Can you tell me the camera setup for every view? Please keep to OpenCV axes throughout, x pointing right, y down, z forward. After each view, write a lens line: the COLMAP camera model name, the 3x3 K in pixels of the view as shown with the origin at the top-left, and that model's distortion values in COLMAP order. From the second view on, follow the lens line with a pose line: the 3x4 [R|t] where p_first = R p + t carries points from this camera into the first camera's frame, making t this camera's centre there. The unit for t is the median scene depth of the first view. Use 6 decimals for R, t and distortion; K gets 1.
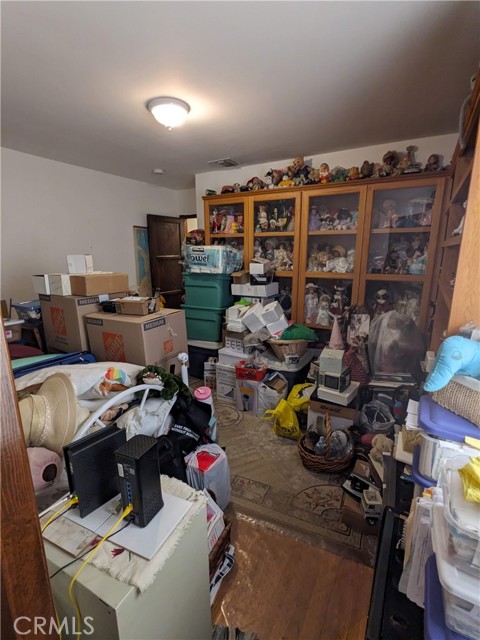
lens RADIAL K [[315.4, 0, 241.8], [0, 315.4, 322.4], [0, 0, 1]] dist [-0.000064, 0.005120]
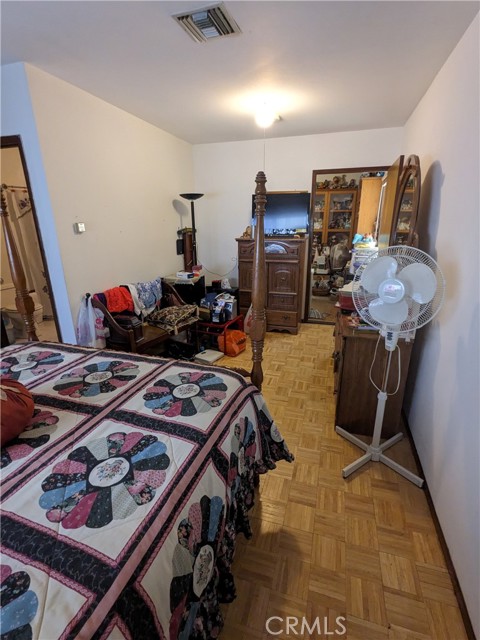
lens RADIAL K [[315.4, 0, 239.3], [0, 315.4, 321.1], [0, 0, 1]] dist [-0.000064, 0.005120]
pose [[0.978986, -0.066543, 0.192767, -0.794995], [0.051119, 0.995161, 0.083917, 0.315565], [-0.197418, -0.072299, 0.977650, -1.295890]]
